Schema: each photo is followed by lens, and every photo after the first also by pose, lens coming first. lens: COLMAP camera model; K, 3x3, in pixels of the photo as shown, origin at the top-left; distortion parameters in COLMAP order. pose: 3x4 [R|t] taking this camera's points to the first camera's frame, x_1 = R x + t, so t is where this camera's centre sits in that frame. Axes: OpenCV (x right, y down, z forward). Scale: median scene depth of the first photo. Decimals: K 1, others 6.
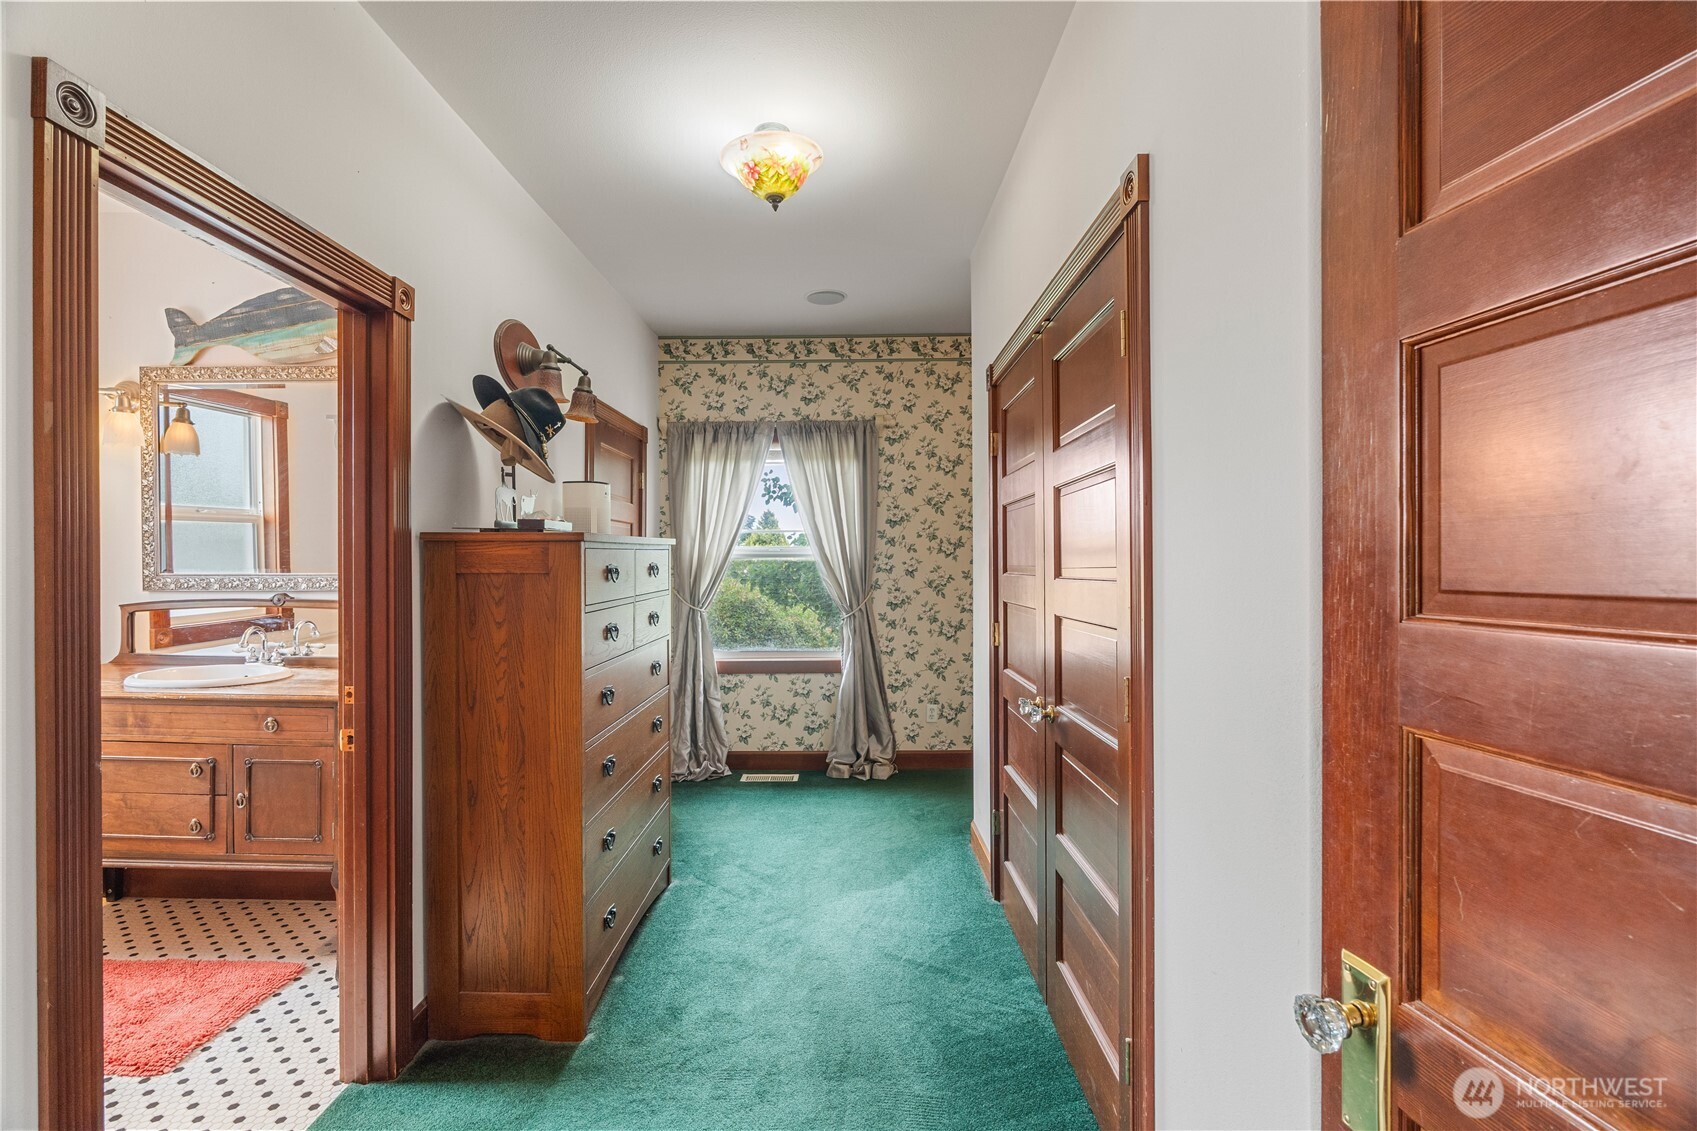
lens RADIAL K [[754.1, 0, 853.9], [0, 754.1, 565.8], [0, 0, 1]] dist [-0.007405, -0.000077]
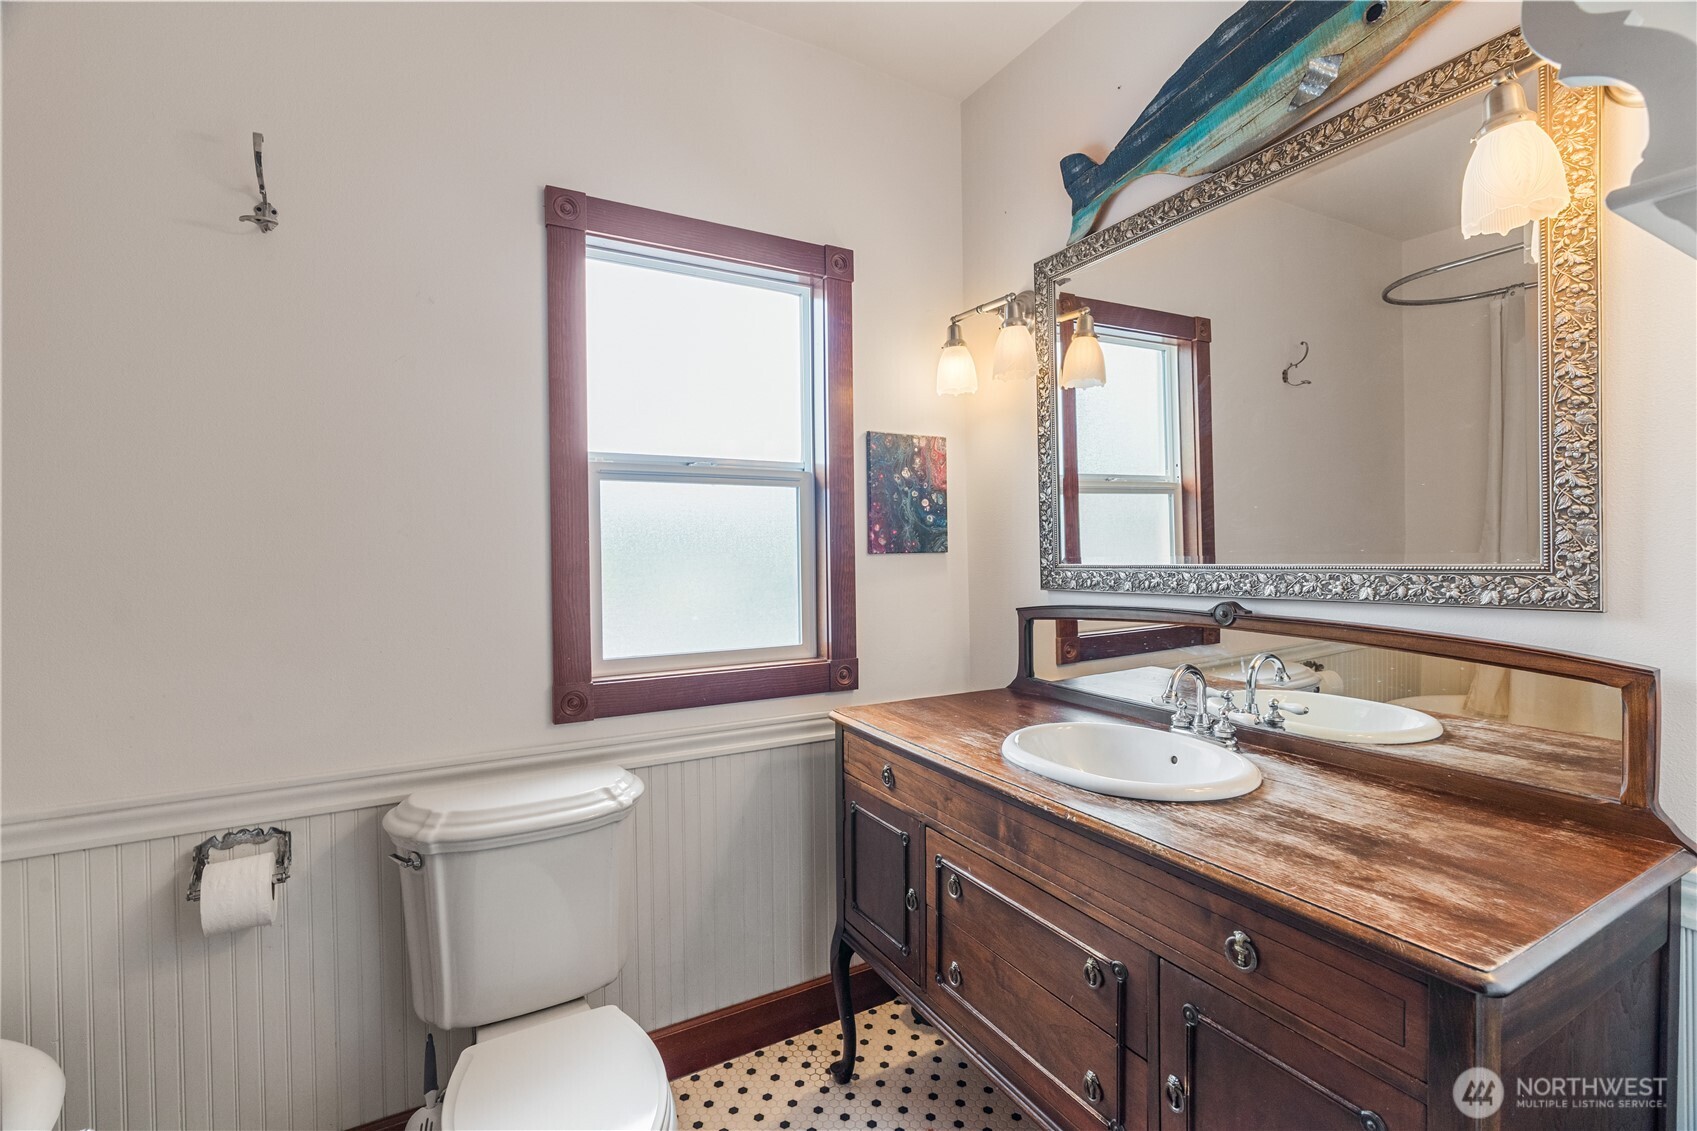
lens RADIAL K [[754.1, 0, 852.5], [0, 754.1, 565.0], [0, 0, 1]] dist [-0.007405, -0.000077]
pose [[0.492014, 0.003175, -0.870582, -0.431948], [0.009193, 0.999919, 0.008843, 0.003318], [0.870539, -0.012354, 0.491945, 0.509687]]
